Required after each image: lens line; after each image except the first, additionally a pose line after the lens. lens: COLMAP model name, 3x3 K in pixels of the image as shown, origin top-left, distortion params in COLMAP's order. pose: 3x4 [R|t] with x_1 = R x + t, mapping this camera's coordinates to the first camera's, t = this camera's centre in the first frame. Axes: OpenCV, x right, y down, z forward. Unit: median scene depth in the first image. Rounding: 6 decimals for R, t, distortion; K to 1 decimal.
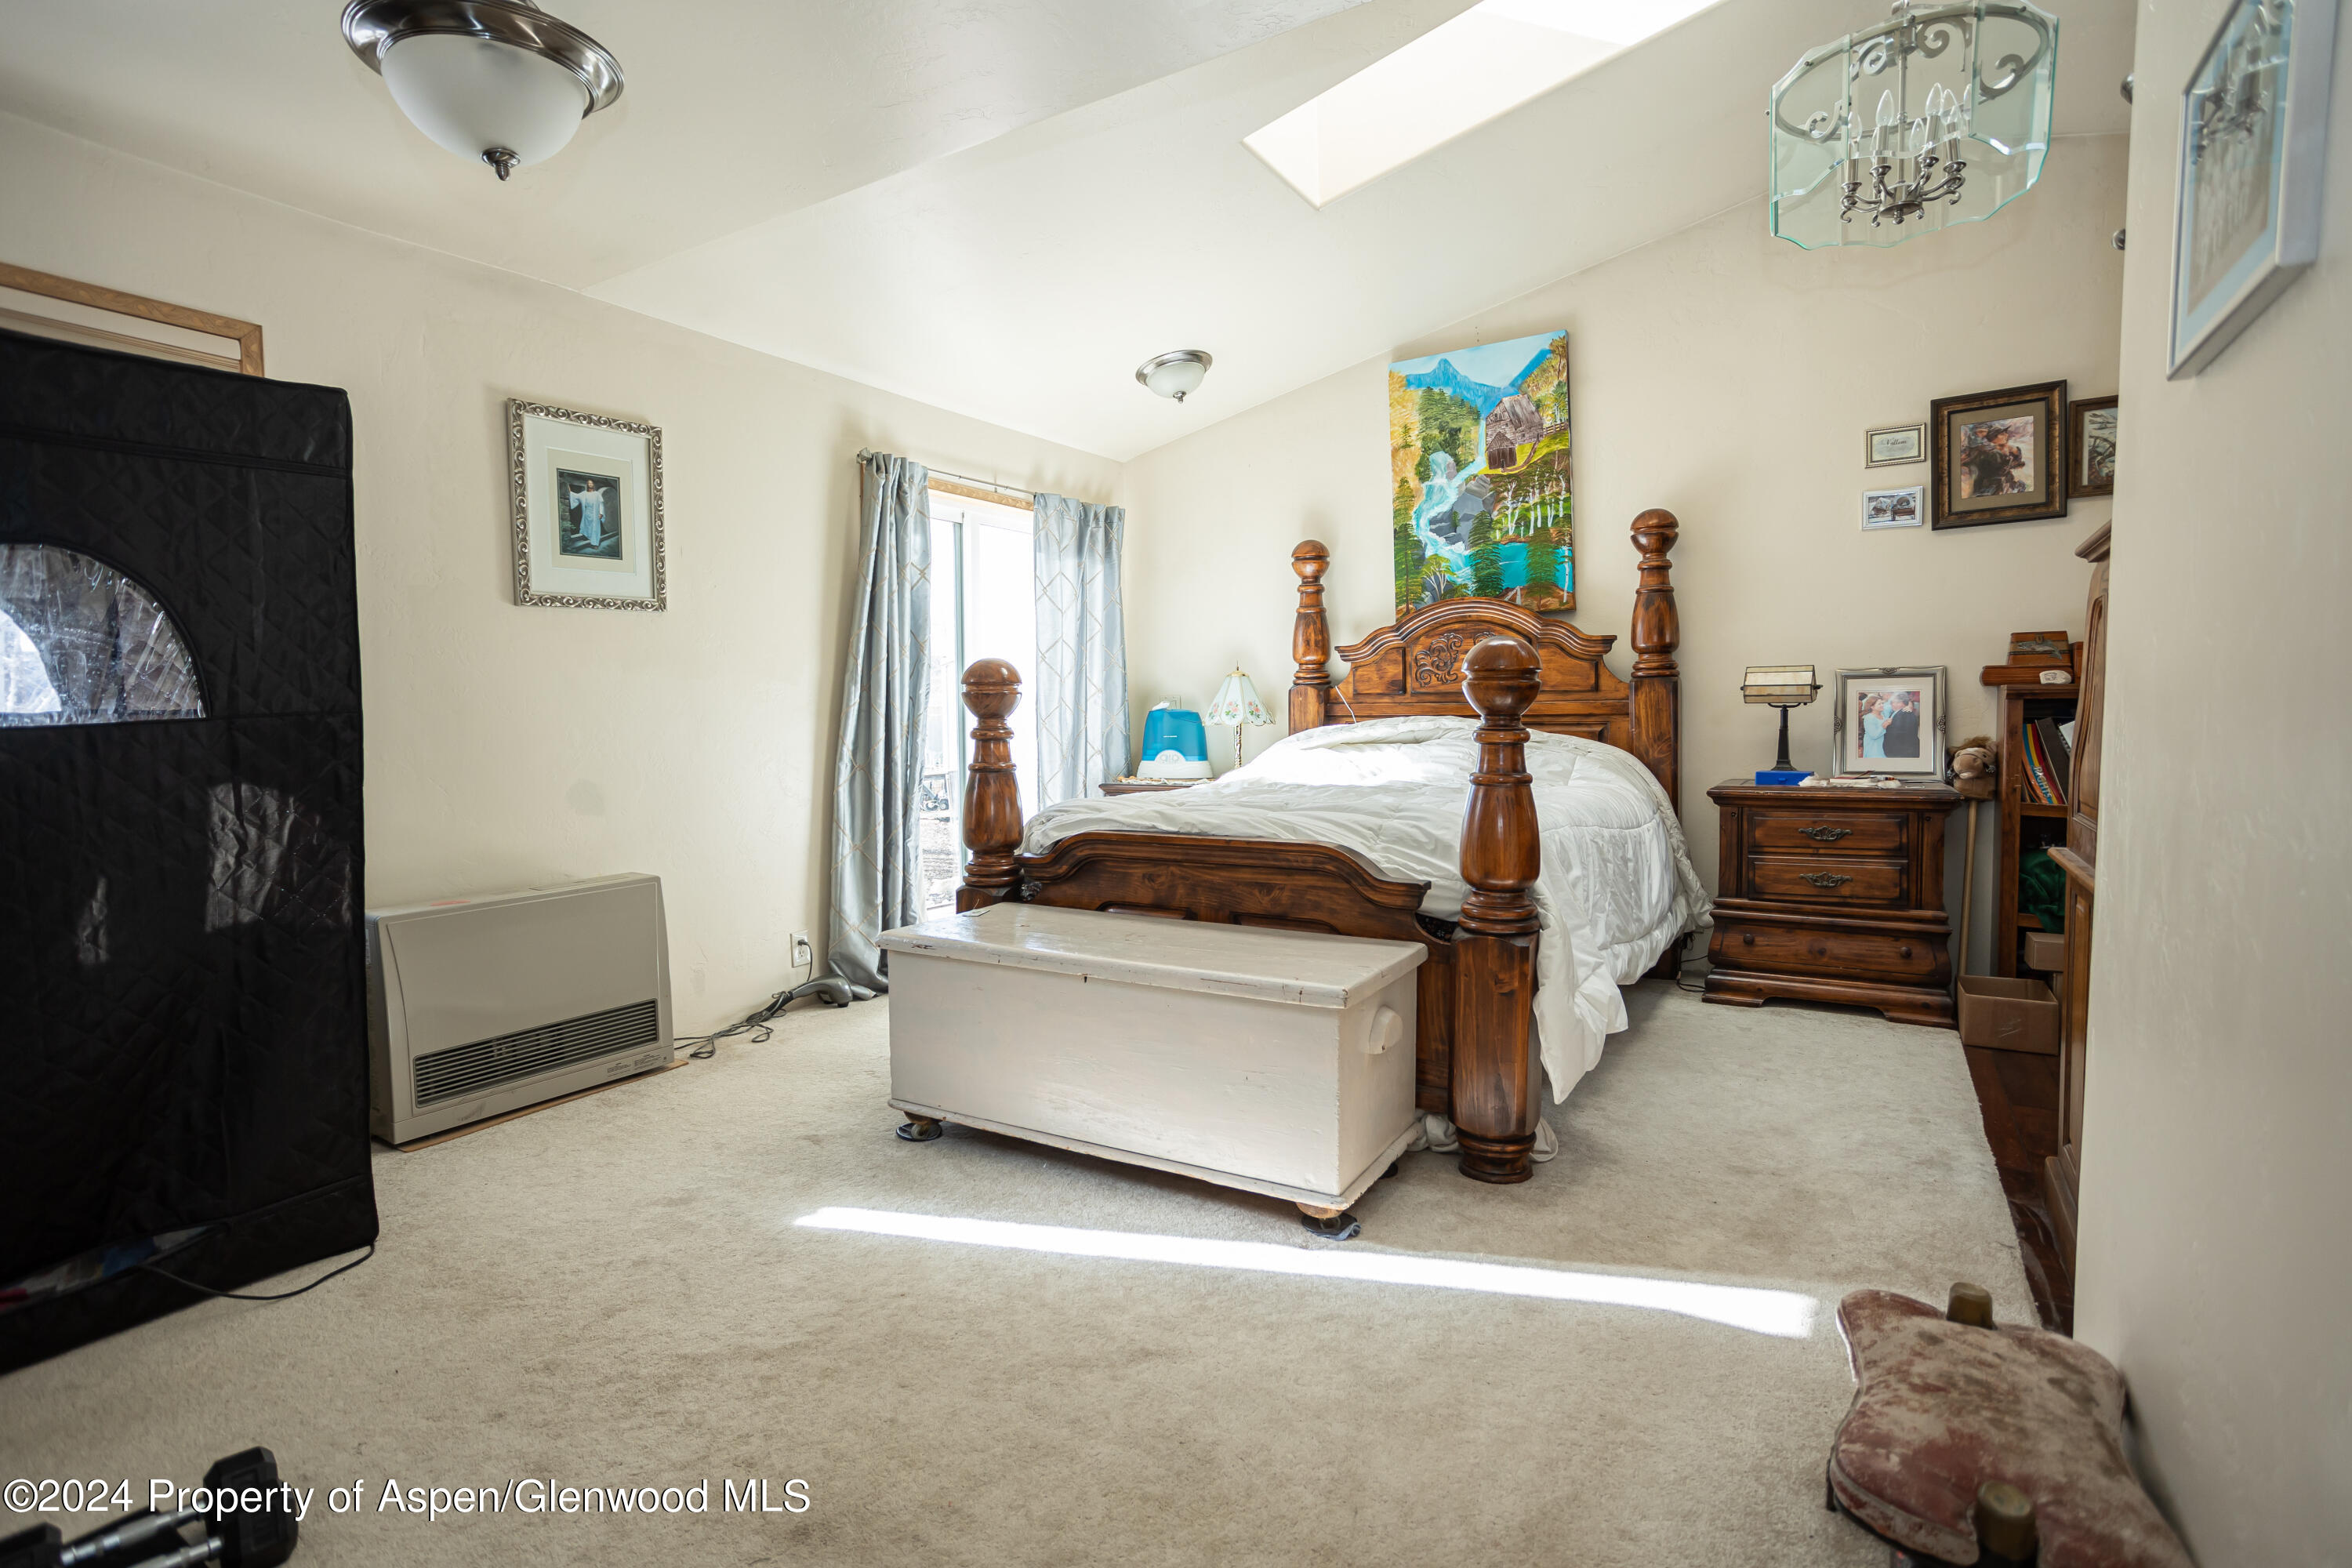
lens RADIAL K [[1162.5, 0, 1170.9], [0, 1162.5, 774.8], [0, 0, 1]] dist [-0.048937, 0.031066]
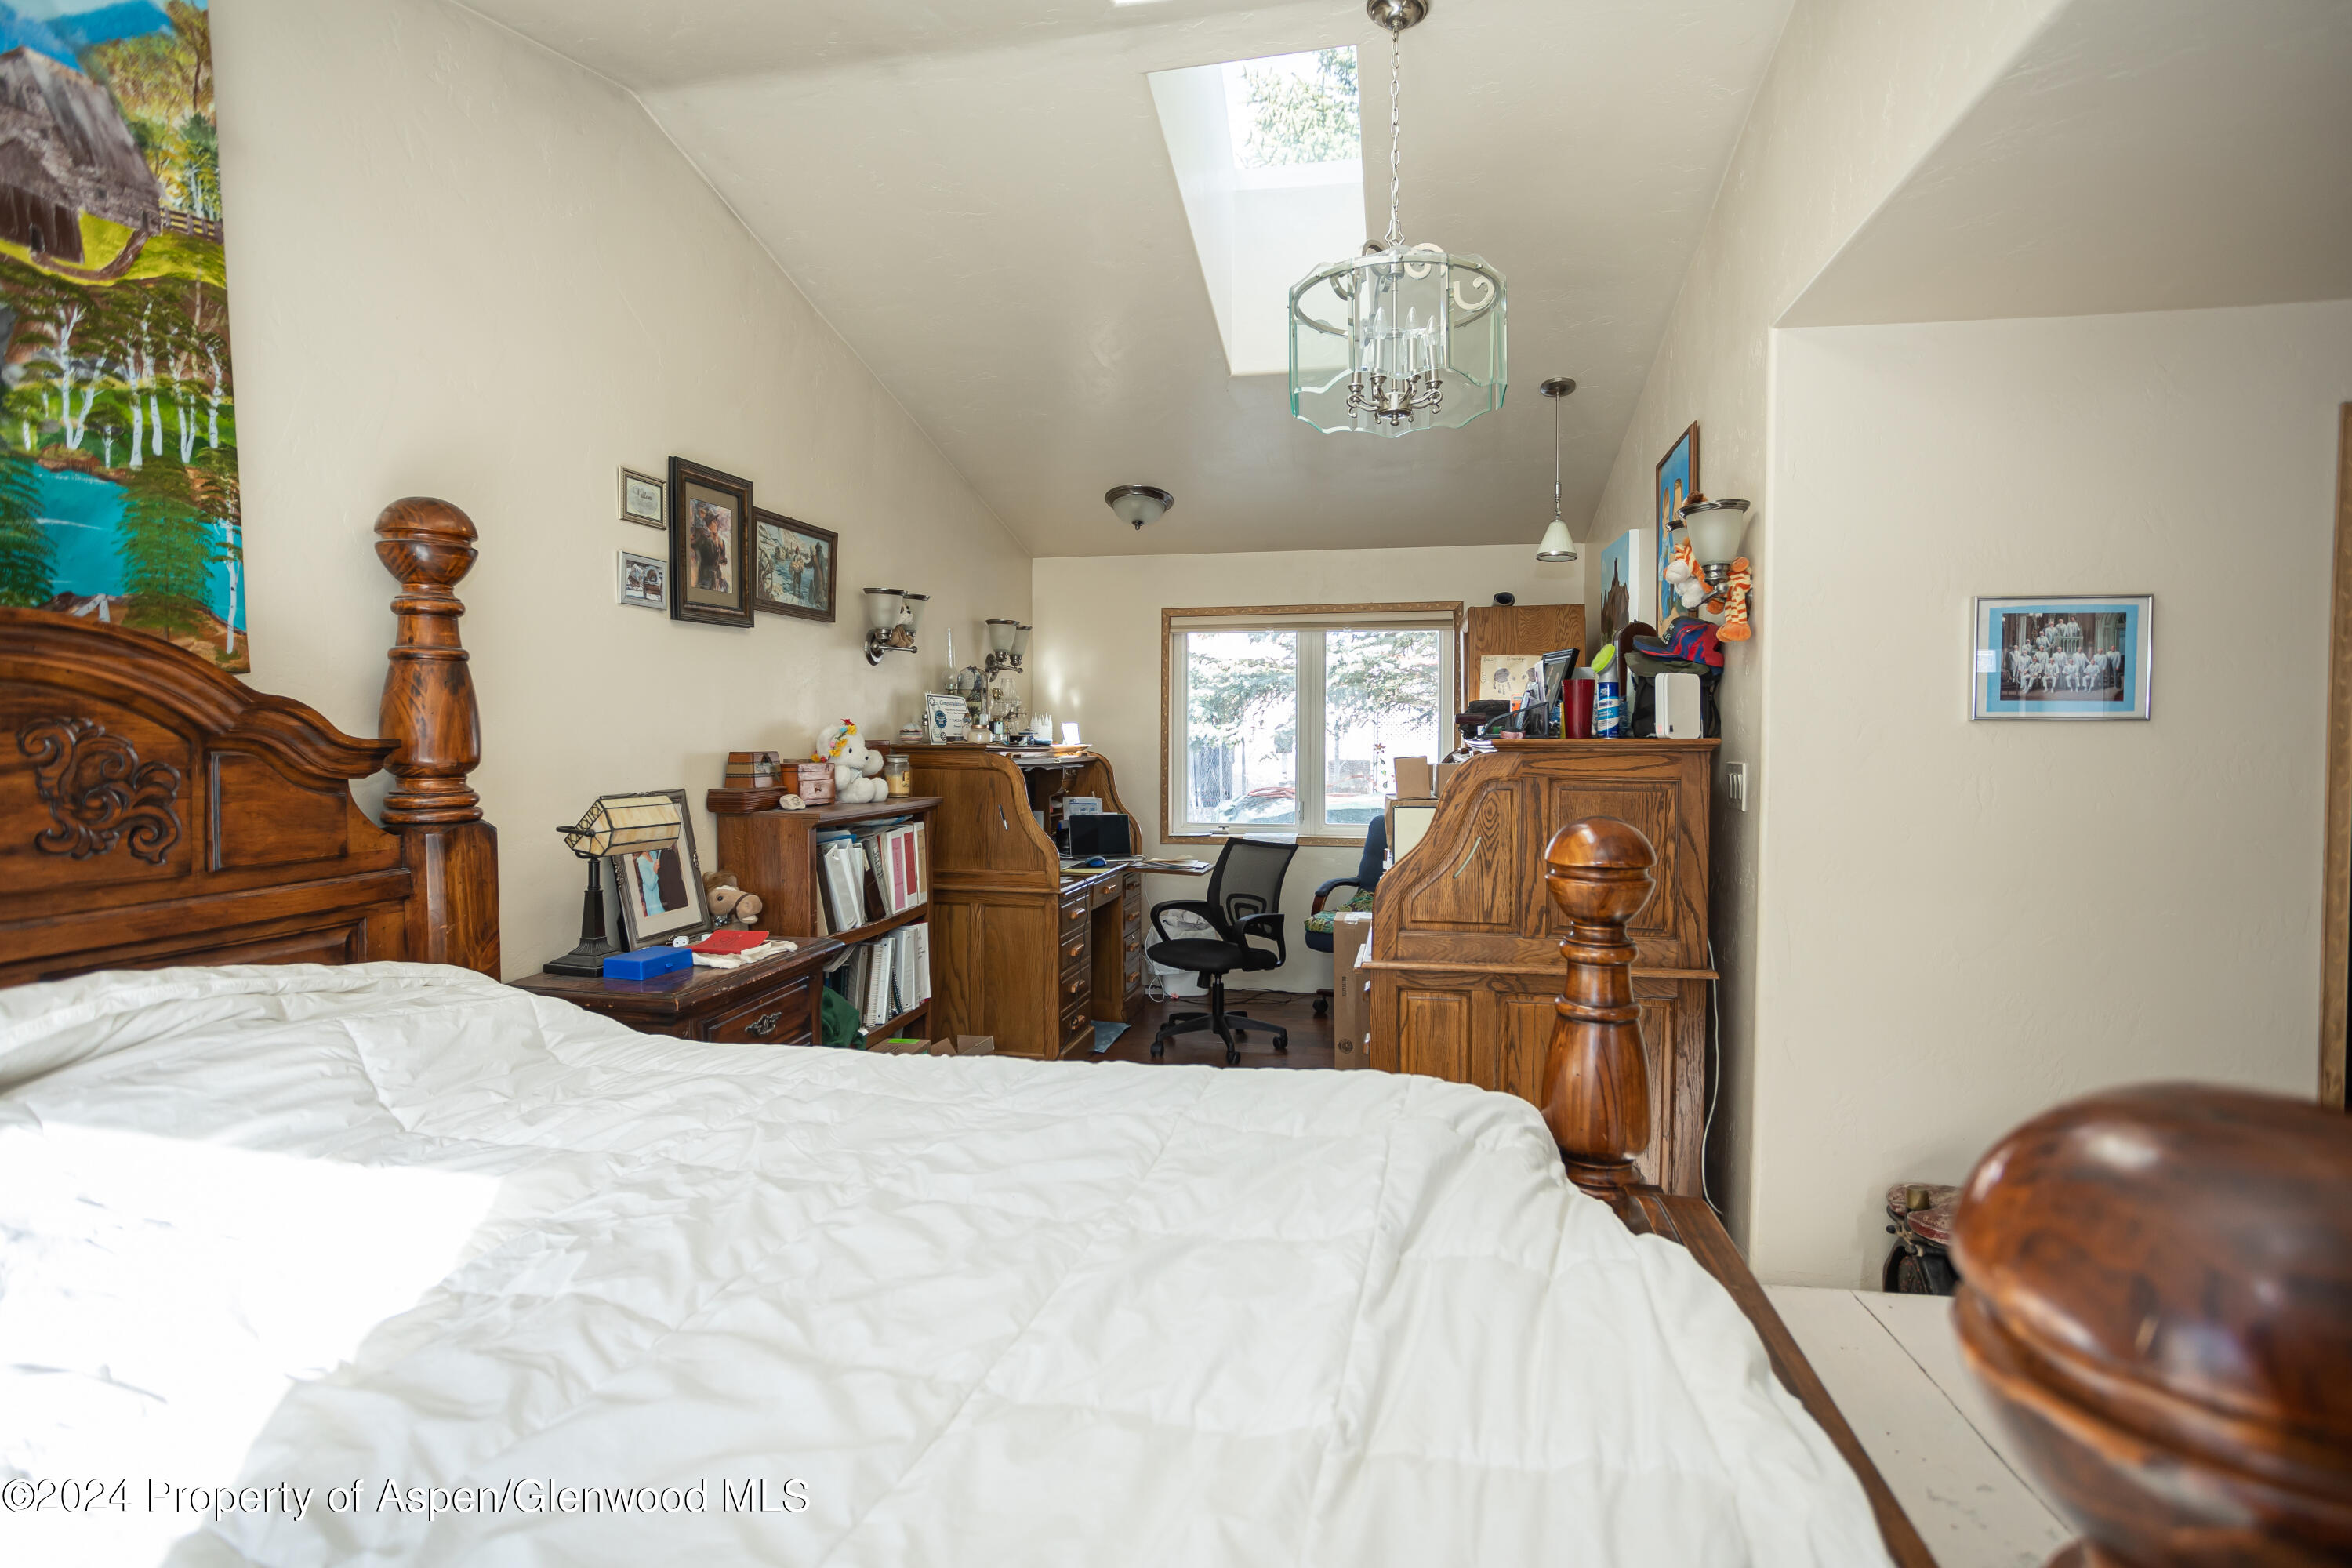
lens RADIAL K [[1162.5, 0, 1170.9], [0, 1162.5, 774.8], [0, 0, 1]] dist [-0.048937, 0.031066]
pose [[-0.378502, -0.023018, 0.925314, -0.188835], [0.050673, 0.997676, 0.045547, -0.113927], [-0.924212, 0.064128, -0.376456, 0.900029]]
